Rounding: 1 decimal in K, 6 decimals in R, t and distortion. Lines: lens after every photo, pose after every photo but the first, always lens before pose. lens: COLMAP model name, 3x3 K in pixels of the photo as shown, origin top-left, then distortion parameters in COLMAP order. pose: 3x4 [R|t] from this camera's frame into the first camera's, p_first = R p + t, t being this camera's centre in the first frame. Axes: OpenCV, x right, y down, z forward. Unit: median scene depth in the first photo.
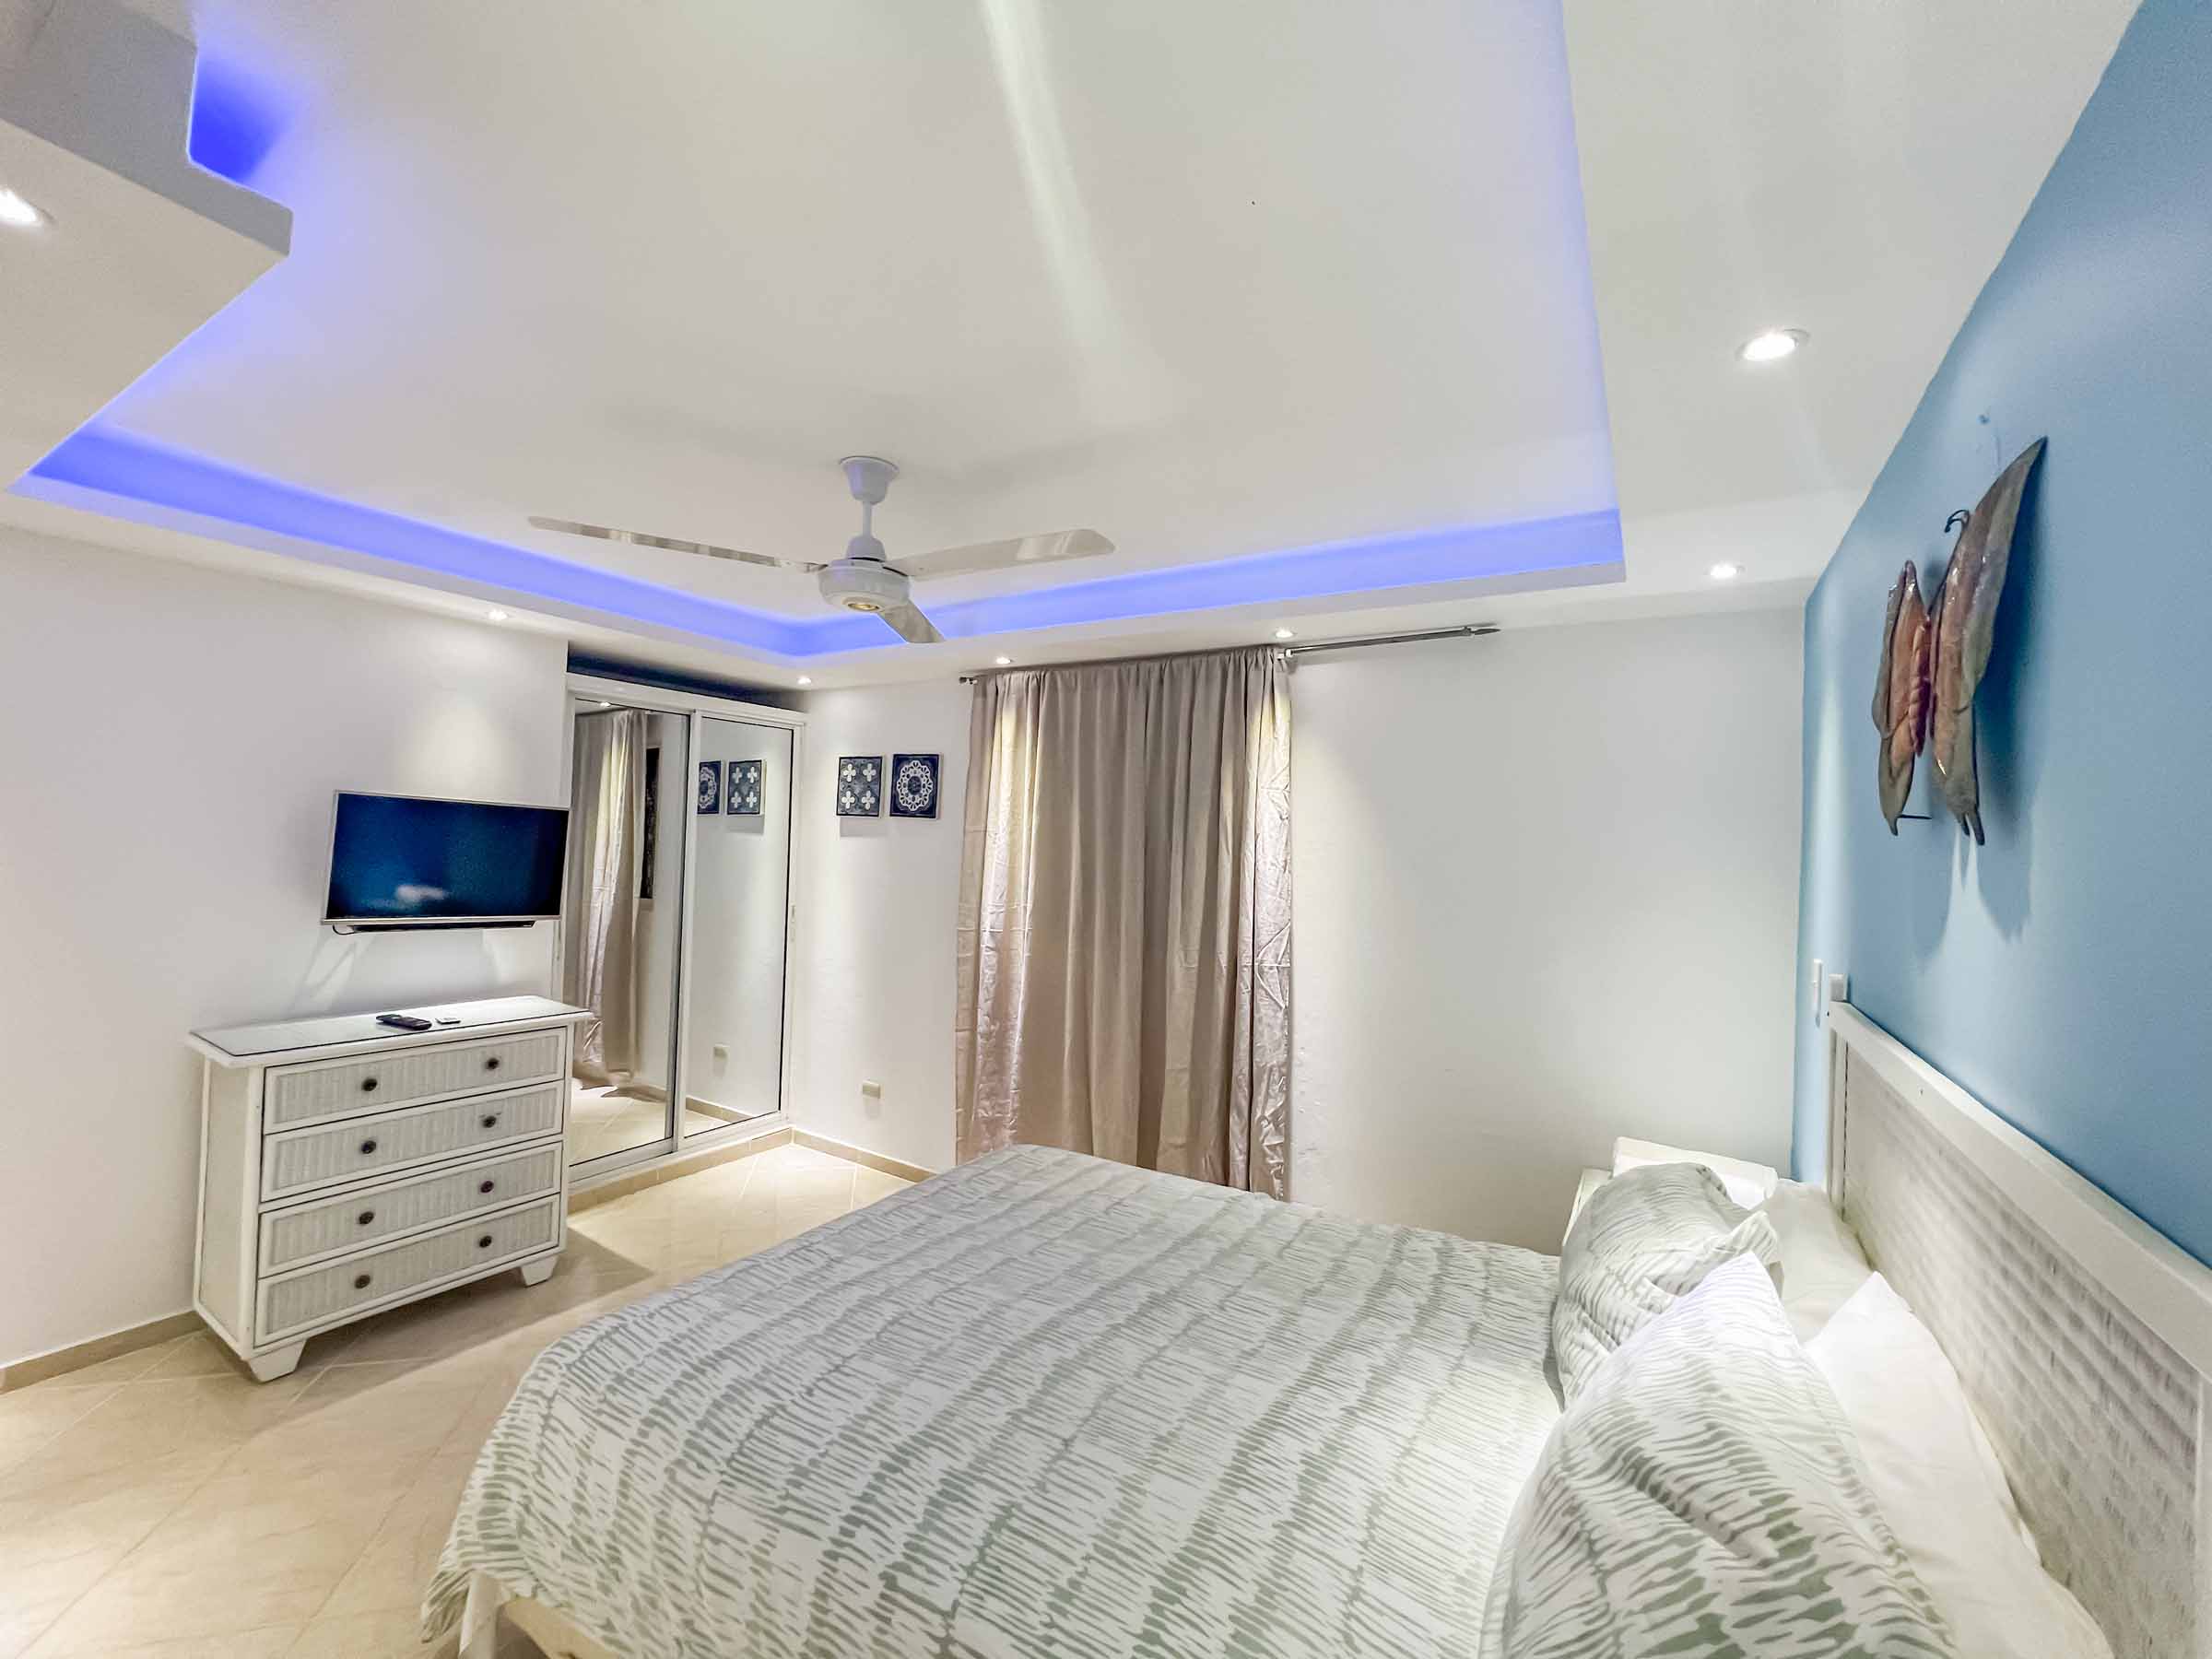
lens RADIAL K [[891.2, 0, 1101.0], [0, 891.2, 833.5], [0, 0, 1]] dist [-0.002798, -0.000234]
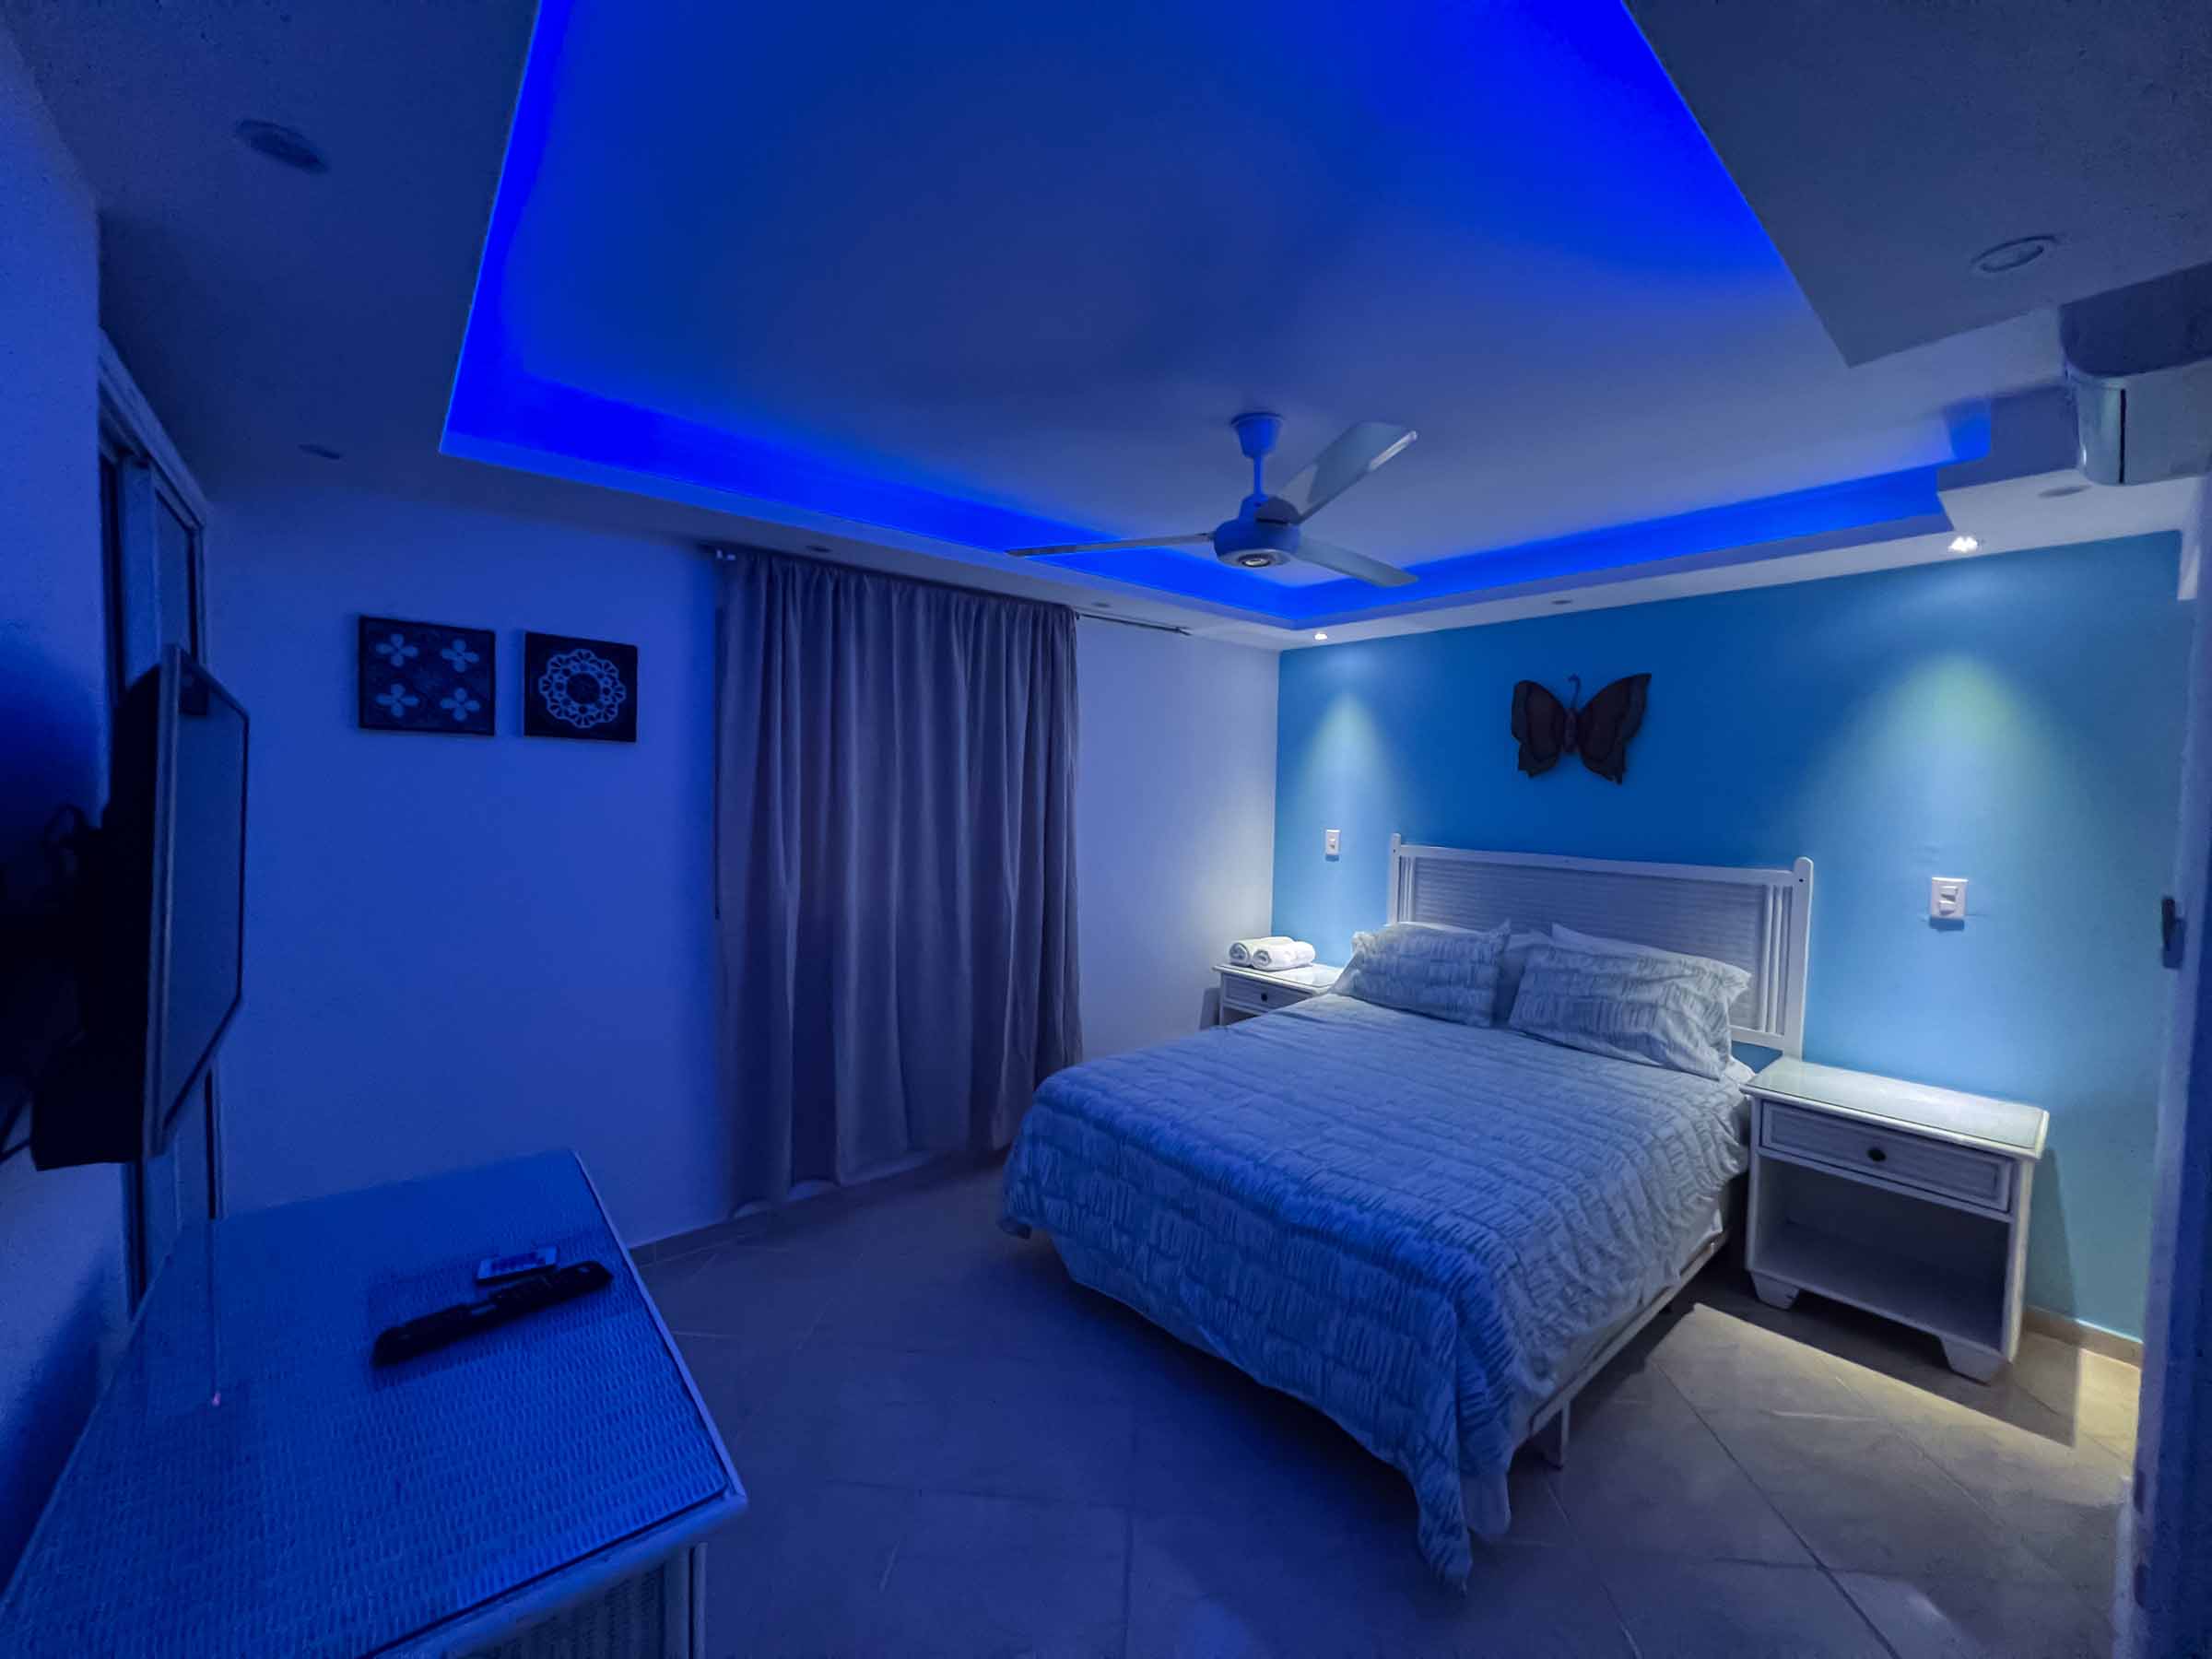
lens RADIAL K [[891.2, 0, 1100.7], [0, 891.2, 825.8], [0, 0, 1]] dist [-0.002798, -0.000234]
pose [[0.310819, -0.072468, 0.947702, -0.707981], [-0.020758, 0.996334, 0.082994, -0.016435], [-0.950242, -0.045468, 0.308175, 0.444023]]
